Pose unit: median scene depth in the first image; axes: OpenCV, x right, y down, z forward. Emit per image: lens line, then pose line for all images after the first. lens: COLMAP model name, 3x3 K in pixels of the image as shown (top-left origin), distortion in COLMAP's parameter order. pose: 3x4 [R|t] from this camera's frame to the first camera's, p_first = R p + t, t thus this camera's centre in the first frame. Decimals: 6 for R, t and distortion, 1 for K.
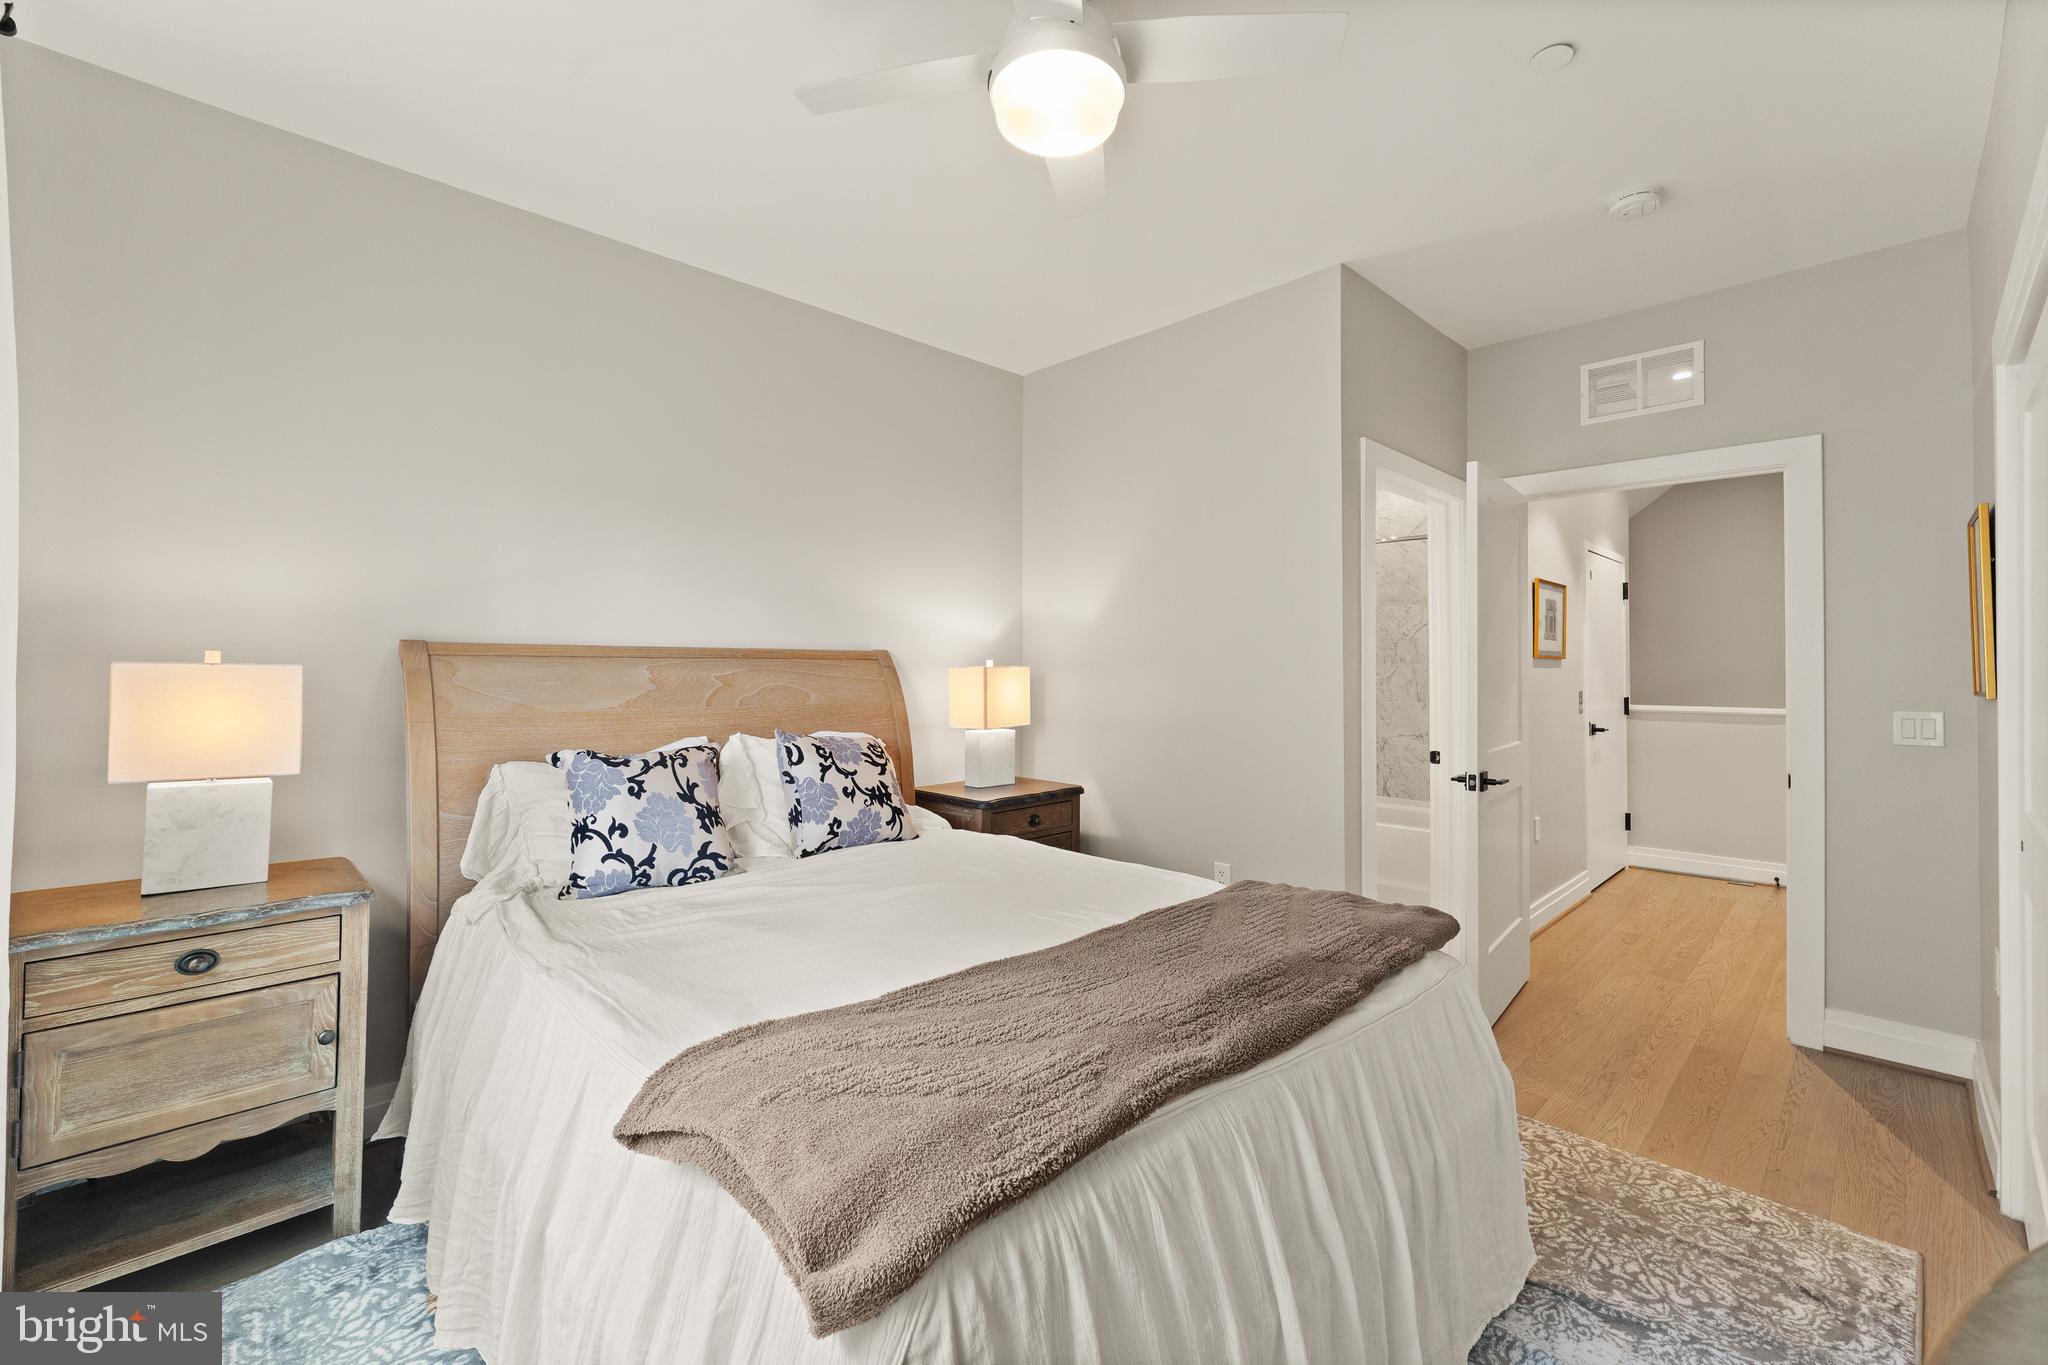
lens RADIAL K [[868.1, 0, 1021.6], [0, 868.1, 687.2], [0, 0, 1]] dist [-0.001930, -0.000367]
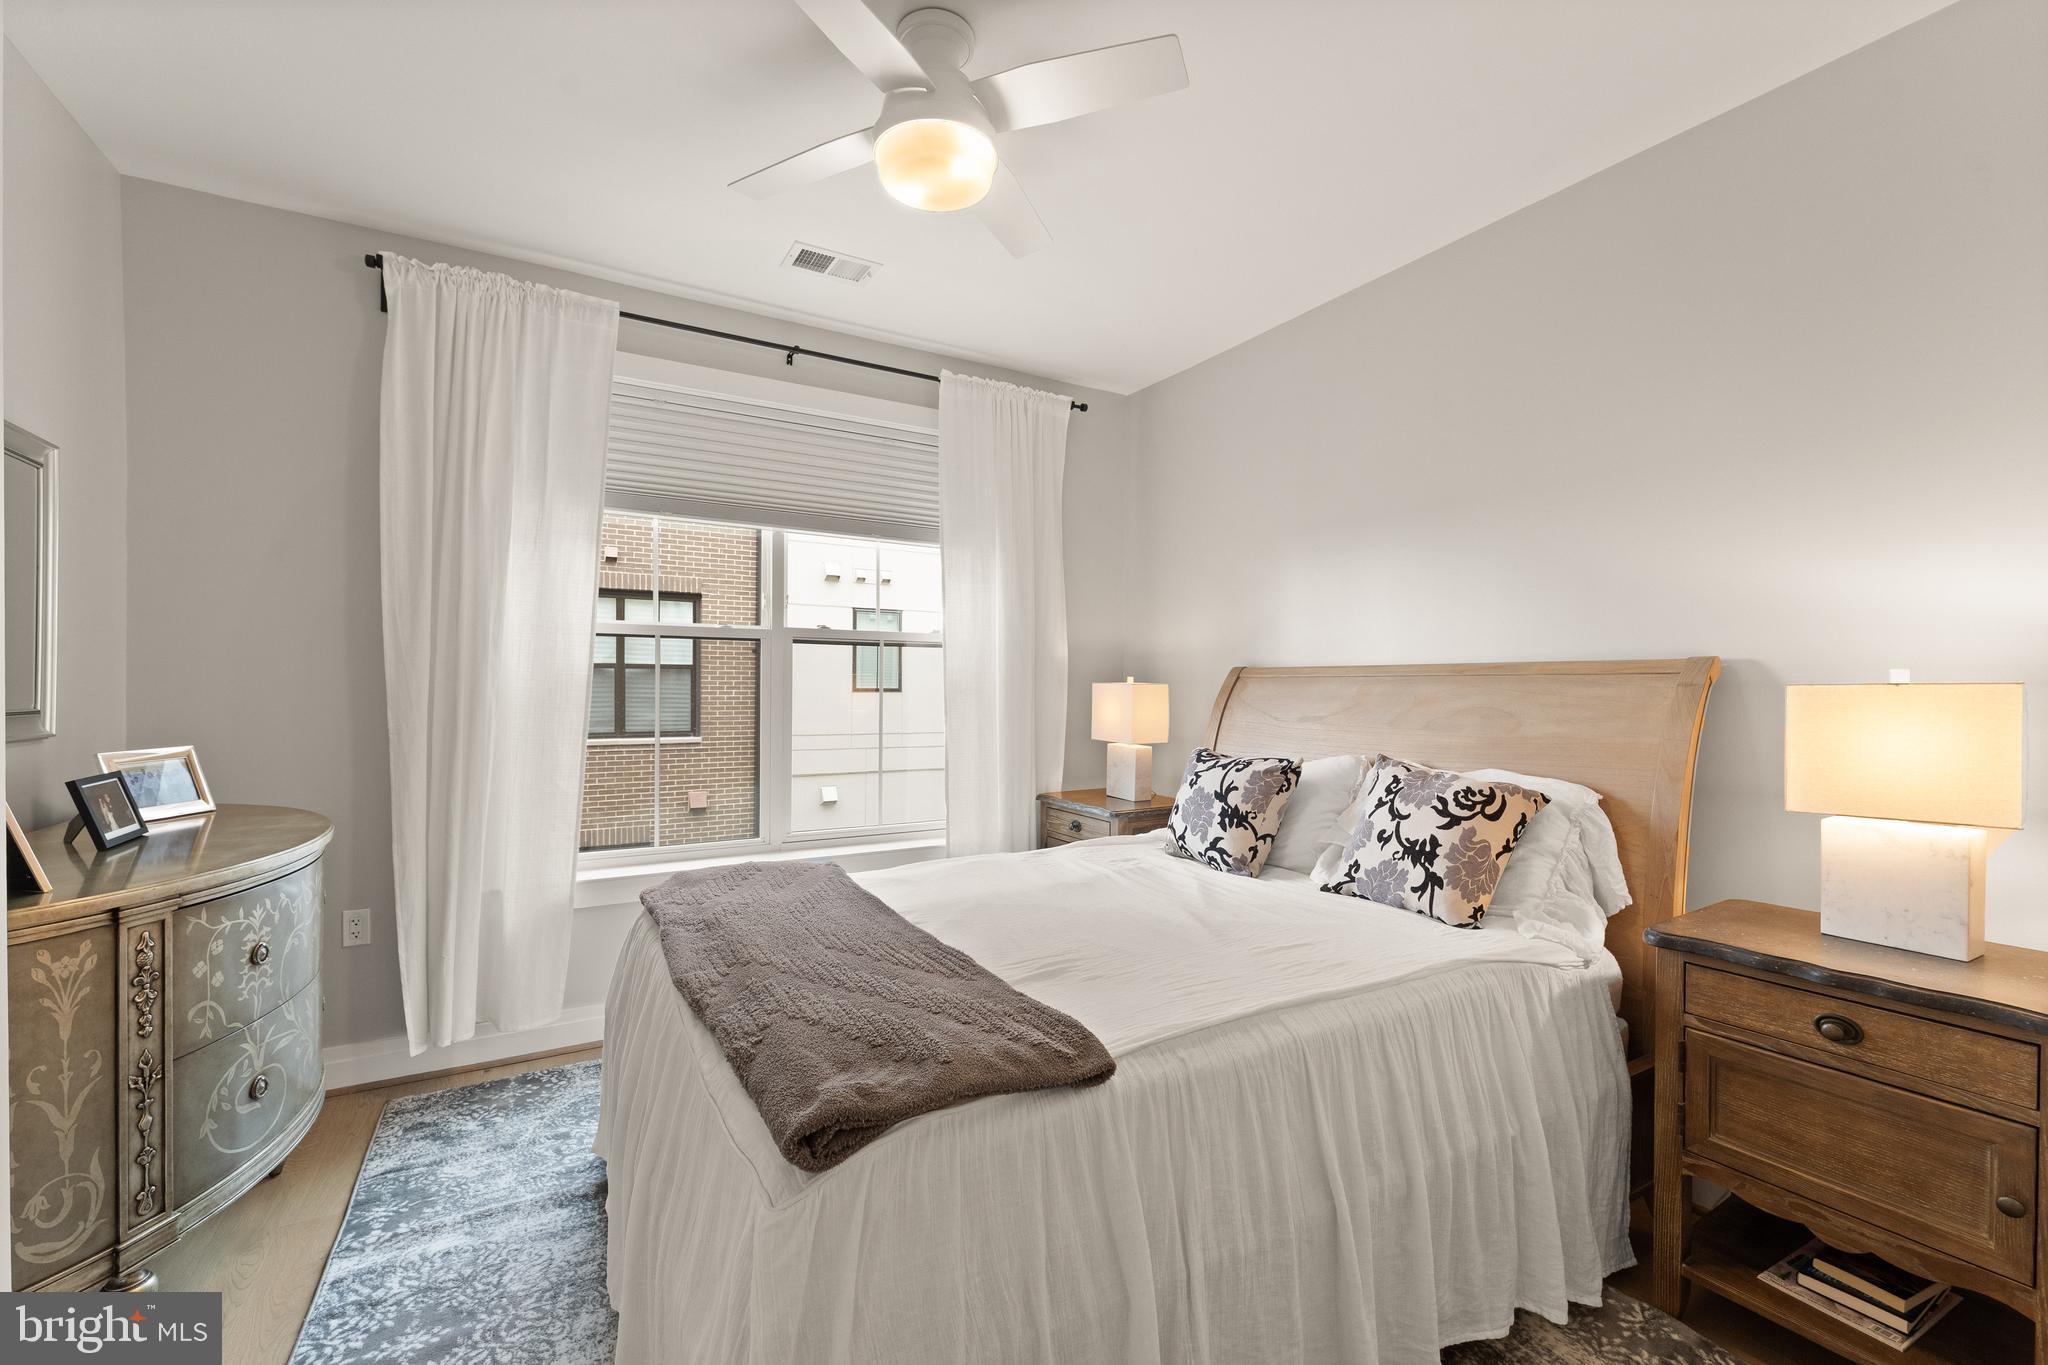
lens RADIAL K [[868.1, 0, 1021.6], [0, 868.1, 687.2], [0, 0, 1]] dist [-0.001930, -0.000367]
pose [[-0.256655, 0.001894, -0.966501, 0.711664], [-0.025005, 0.999650, 0.008599, -0.020736], [0.966179, 0.026375, -0.256518, 0.903211]]
